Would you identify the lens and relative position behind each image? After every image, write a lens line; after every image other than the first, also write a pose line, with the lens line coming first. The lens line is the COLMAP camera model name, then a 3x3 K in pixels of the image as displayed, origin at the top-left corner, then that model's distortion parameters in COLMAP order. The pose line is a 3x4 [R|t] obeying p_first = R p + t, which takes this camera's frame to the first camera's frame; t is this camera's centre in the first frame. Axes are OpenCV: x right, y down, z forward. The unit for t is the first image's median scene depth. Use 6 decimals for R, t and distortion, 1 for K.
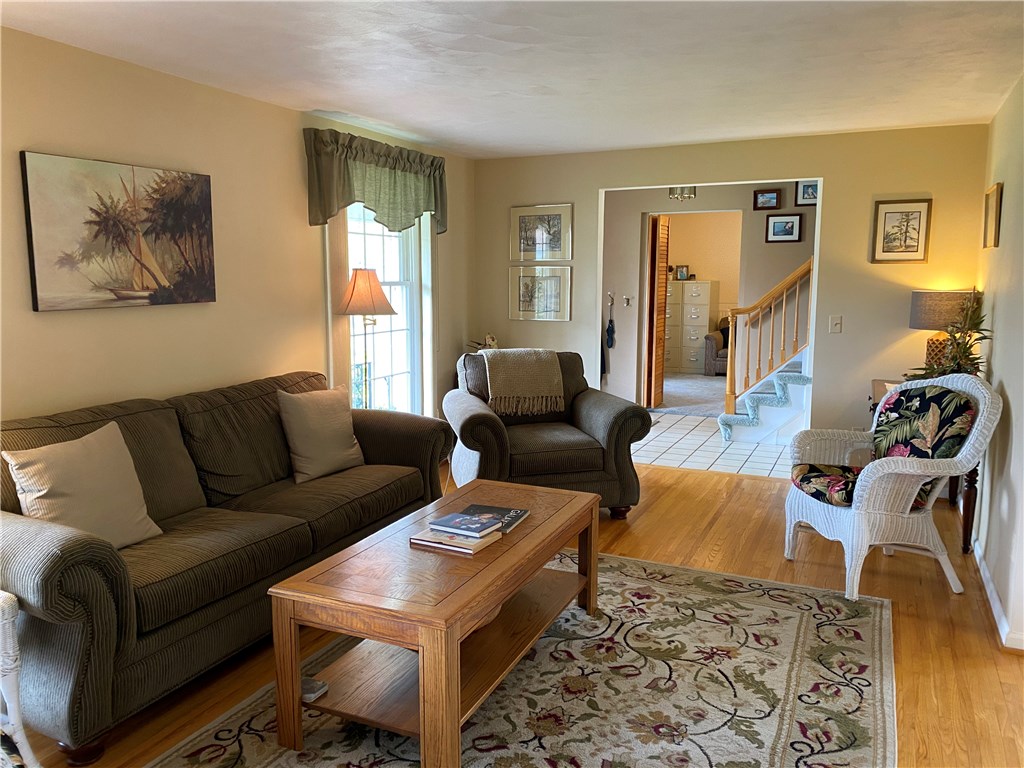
lens RADIAL K [[794.3, 0, 511.2], [0, 794.3, 382.9], [0, 0, 1]] dist [-0.001874, -0.044635]
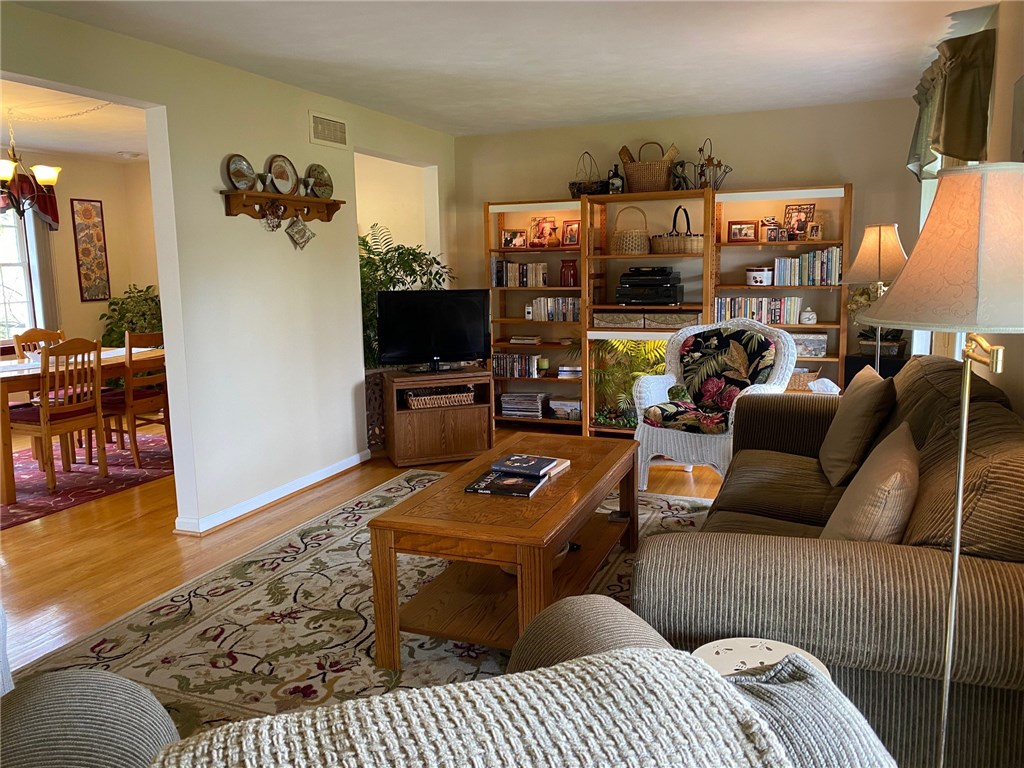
lens RADIAL K [[794.3, 0, 510.8], [0, 794.3, 379.9], [0, 0, 1]] dist [-0.001874, -0.044635]
pose [[-0.998615, 0.020879, -0.048295, 0.011227], [0.006785, 0.961332, 0.275308, -0.217569], [0.052176, 0.274599, -0.960142, 1.865238]]
